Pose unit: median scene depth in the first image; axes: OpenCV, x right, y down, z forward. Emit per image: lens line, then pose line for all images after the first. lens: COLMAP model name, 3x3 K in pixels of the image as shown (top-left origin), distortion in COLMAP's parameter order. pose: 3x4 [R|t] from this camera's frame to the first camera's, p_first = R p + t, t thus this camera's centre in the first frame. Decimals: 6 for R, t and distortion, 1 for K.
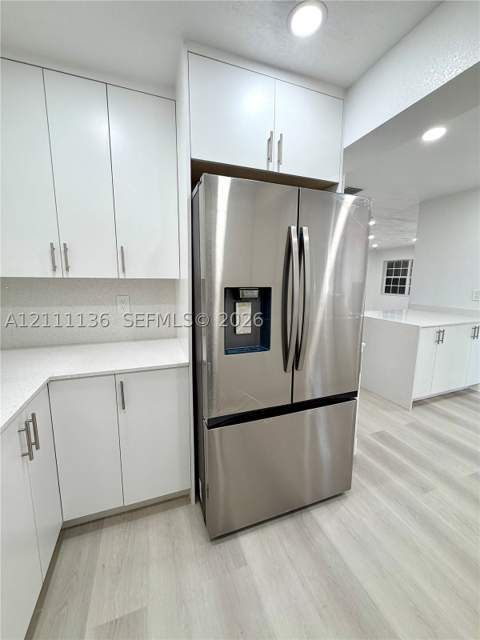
lens RADIAL K [[259.3, 0, 243.2], [0, 259.3, 319.0], [0, 0, 1]] dist [-0.000739, -0.000094]
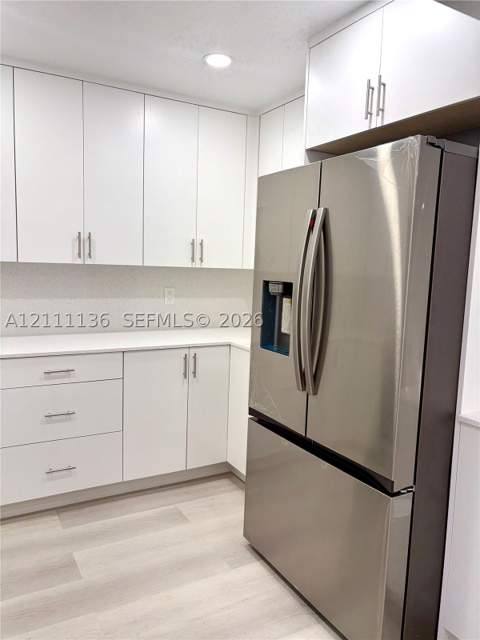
lens RADIAL K [[505.0, 0, 240.0], [0, 505.0, 320.0], [0, 0, 1]] dist [0.025255, -0.005368]
pose [[0.151922, 0.117055, -0.981437, 1.520760], [-0.184350, 0.978894, 0.088215, -0.101557], [0.971048, 0.167526, 0.170294, 0.487704]]
